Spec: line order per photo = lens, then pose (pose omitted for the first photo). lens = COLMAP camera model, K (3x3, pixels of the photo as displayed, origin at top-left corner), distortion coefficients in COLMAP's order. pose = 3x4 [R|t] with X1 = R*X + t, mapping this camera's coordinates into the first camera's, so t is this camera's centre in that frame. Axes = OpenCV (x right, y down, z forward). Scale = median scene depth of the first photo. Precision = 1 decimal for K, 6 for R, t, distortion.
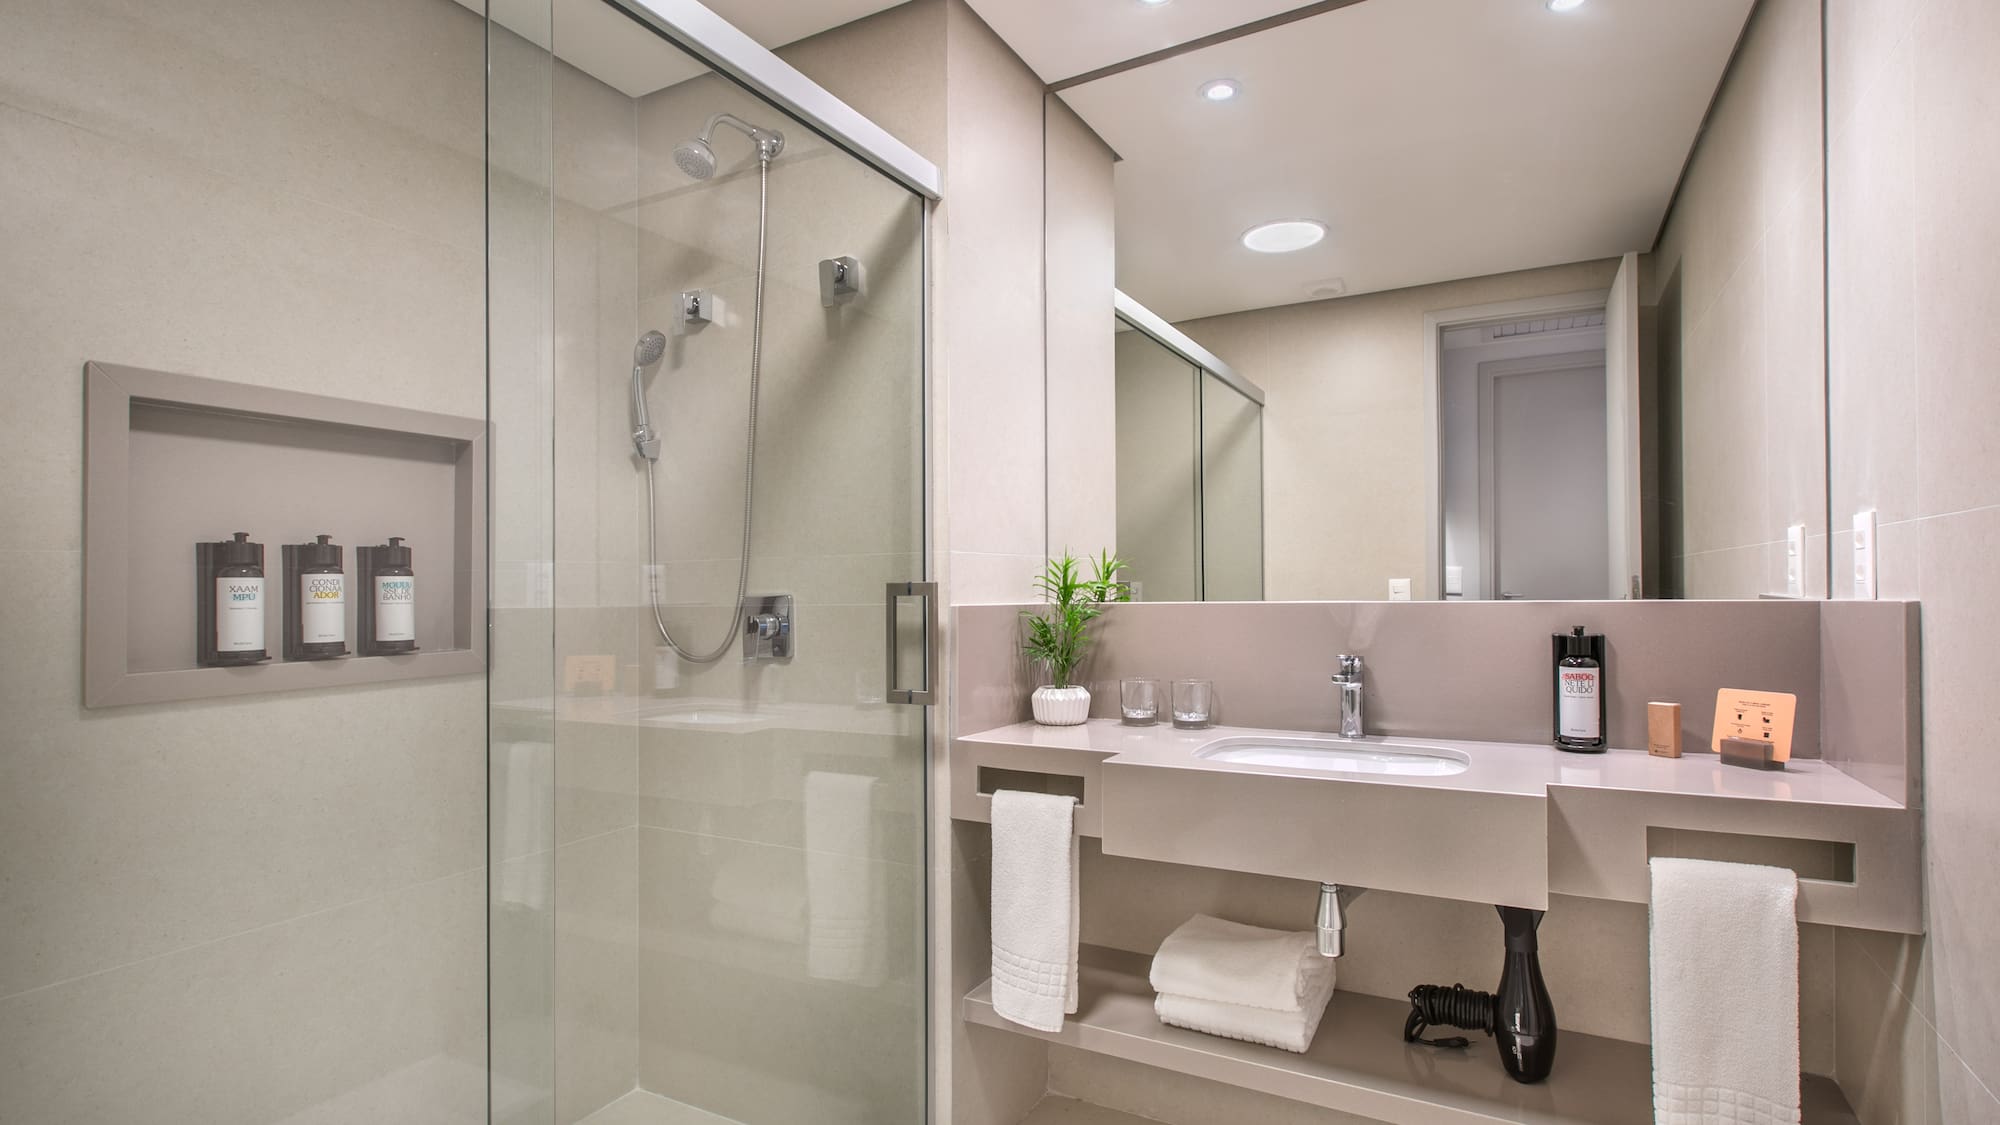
lens RADIAL K [[945.2, 0, 1026.0], [0, 945.2, 562.2], [0, 0, 1]] dist [0.004412, 0.000249]
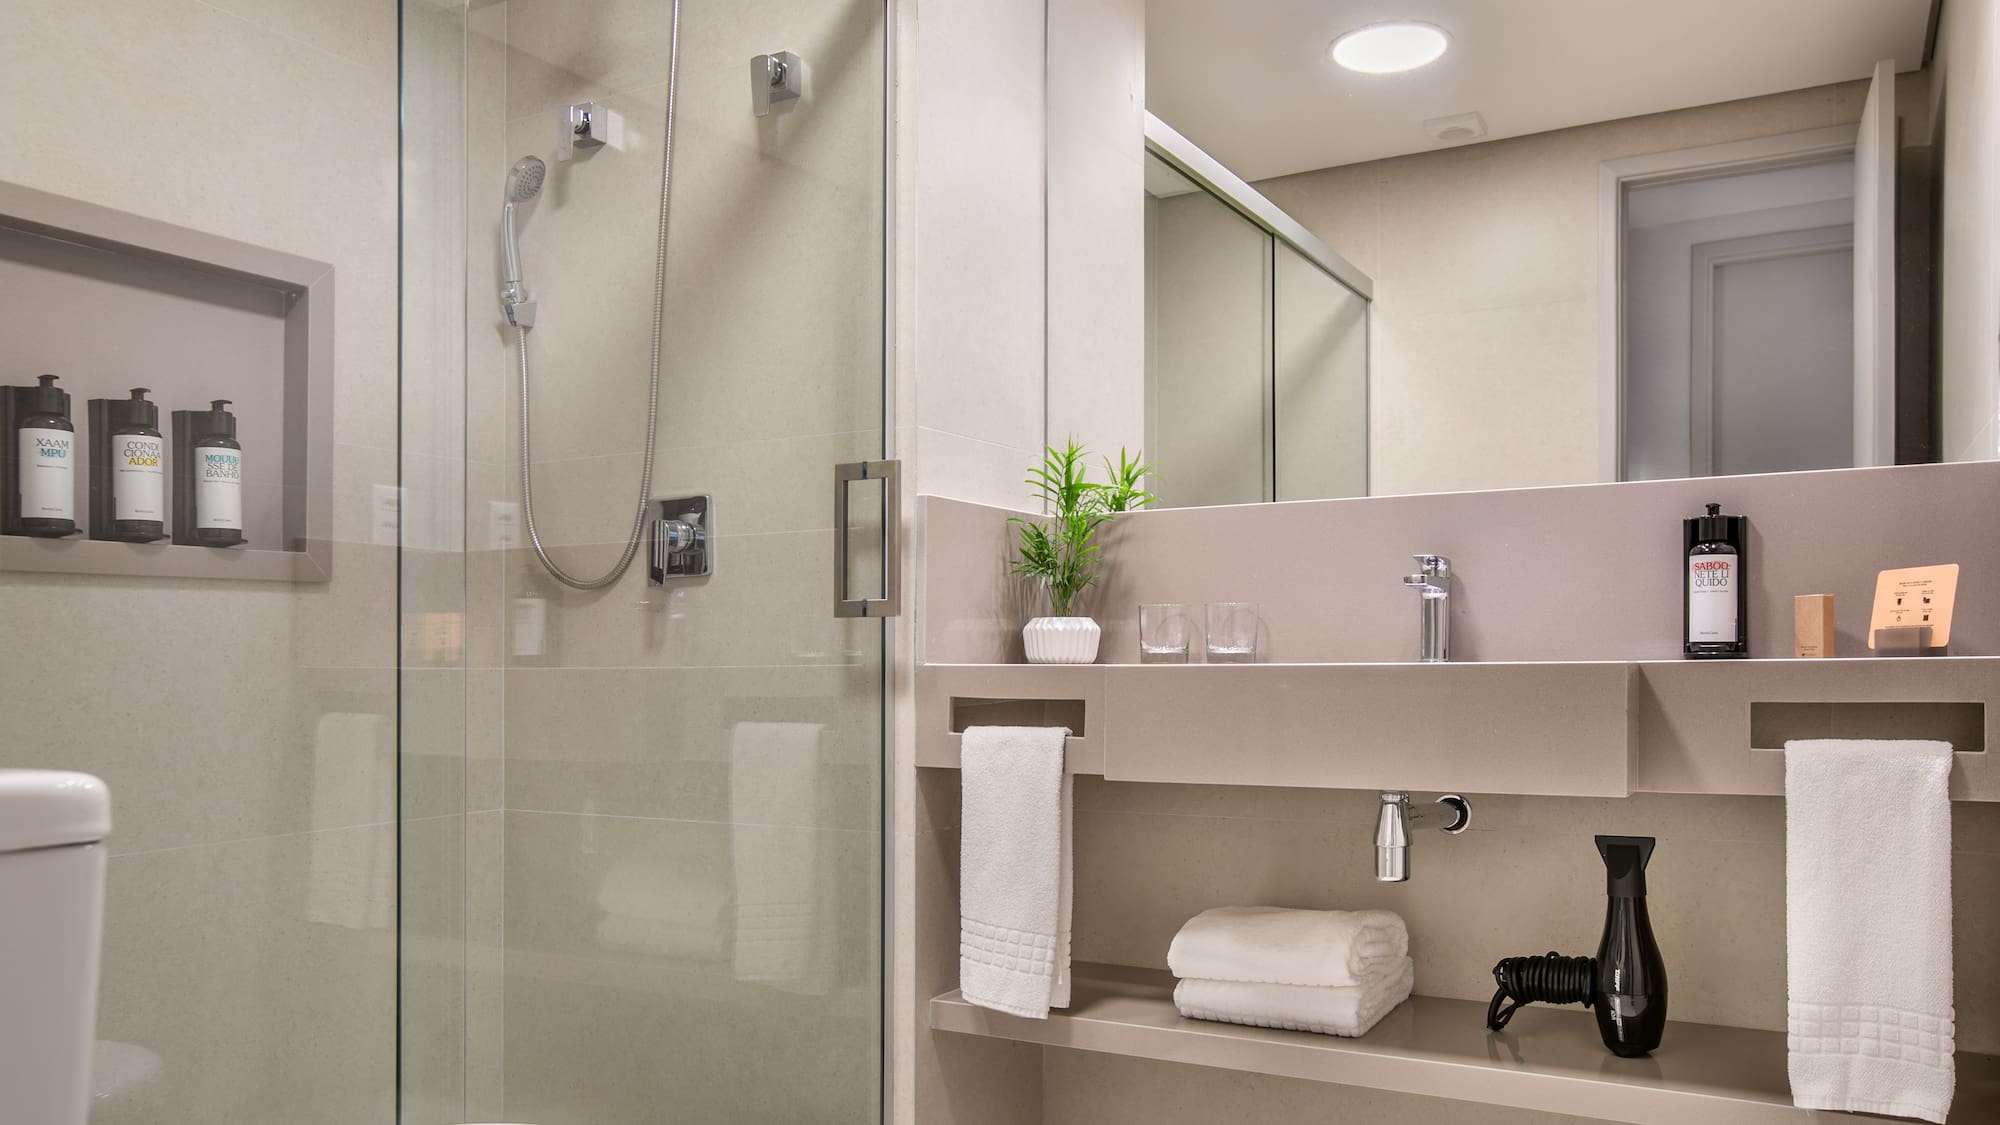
lens RADIAL K [[1494.0, 0, 1000.8], [0, 1494.0, 606.1], [0, 0, 1]] dist [-0.035528, 0.078521]
pose [[0.999654, 0.007301, -0.025256, 0.020023], [-0.007335, 0.999972, -0.001254, 0.137108], [0.025246, 0.001439, 0.999680, -0.219490]]
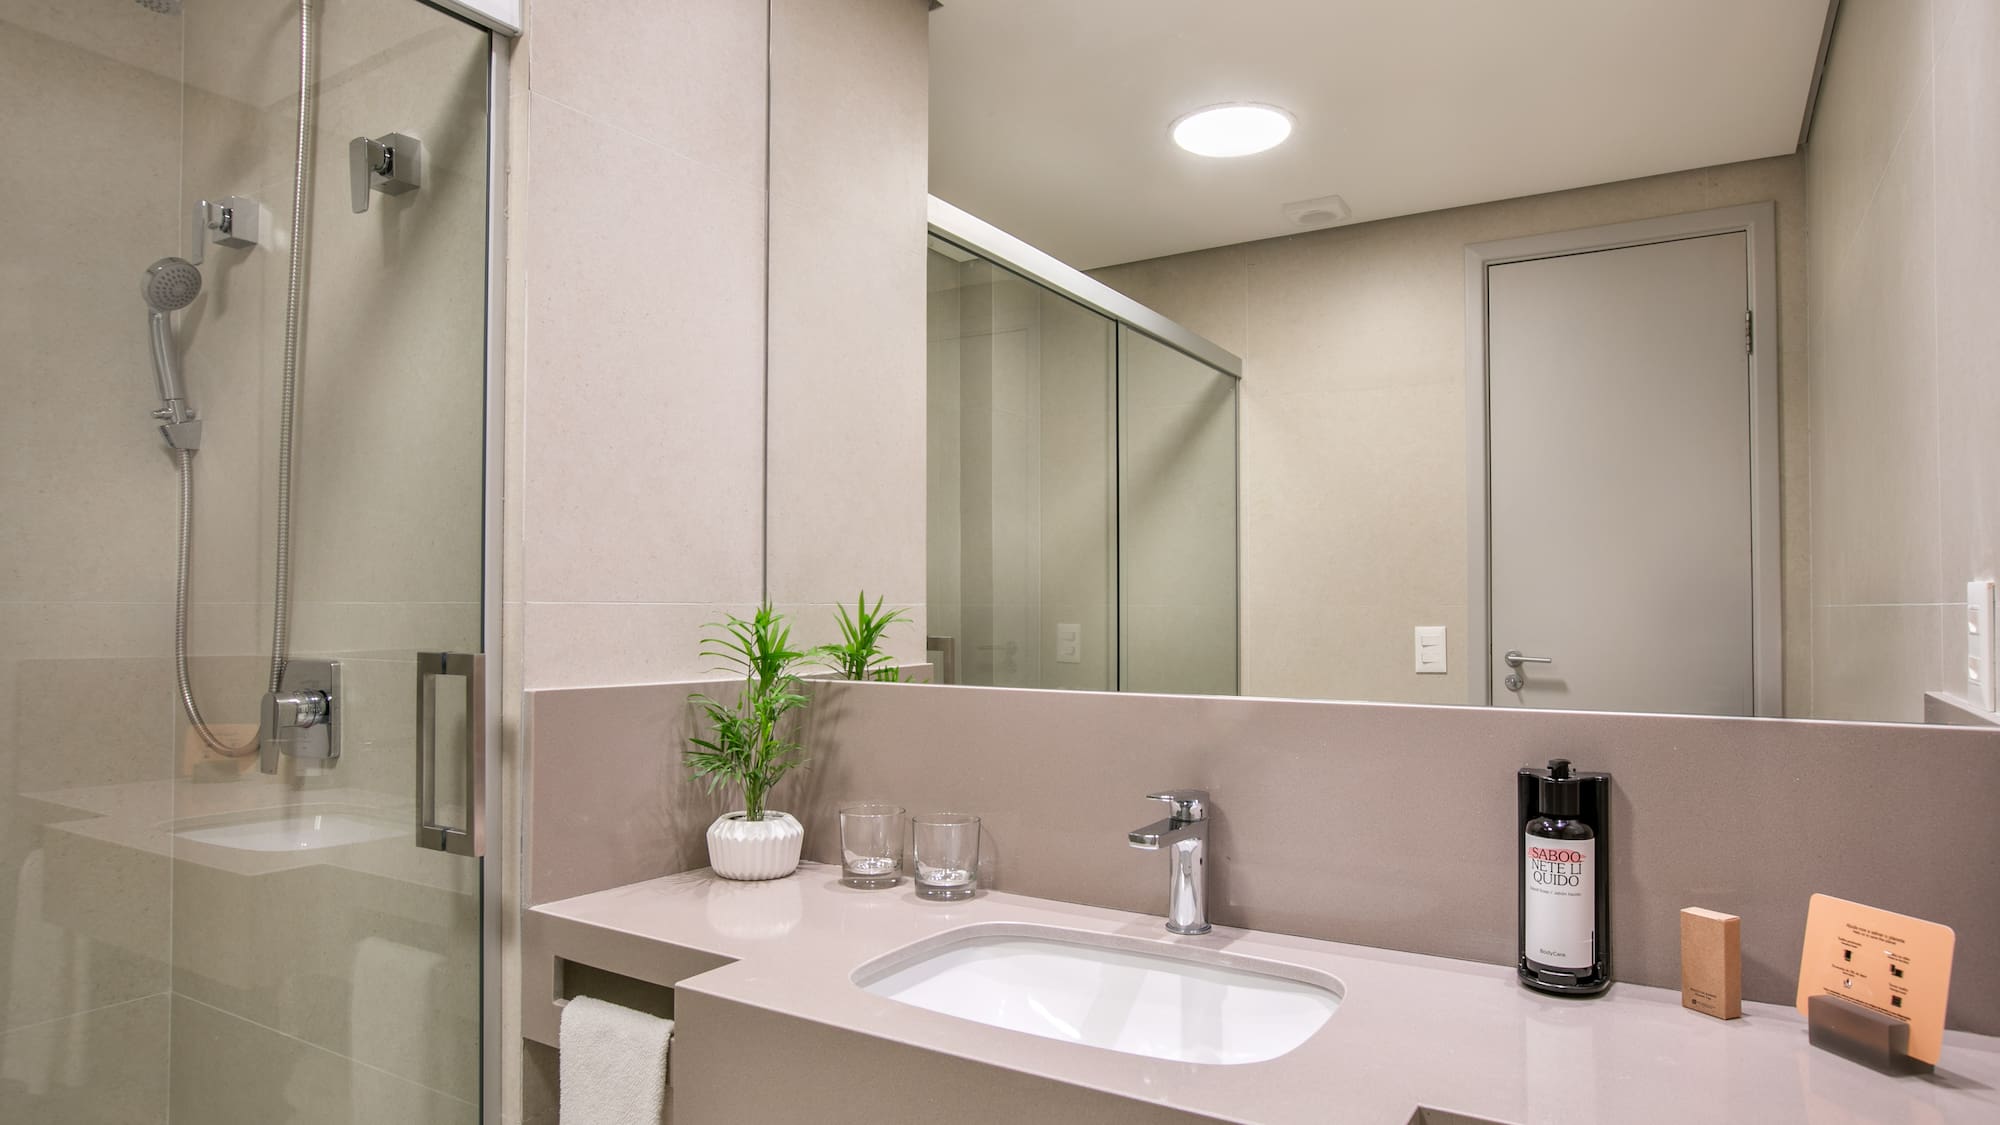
lens RADIAL K [[1170.6, 0, 960.8], [0, 1170.6, 567.6], [0, 0, 1]] dist [-0.055222, 0.031910]
pose [[0.996983, 0.012575, -0.076596, 0.251794], [-0.013711, 0.999803, -0.014327, -0.024580], [0.076400, 0.015334, 0.996959, 0.270475]]
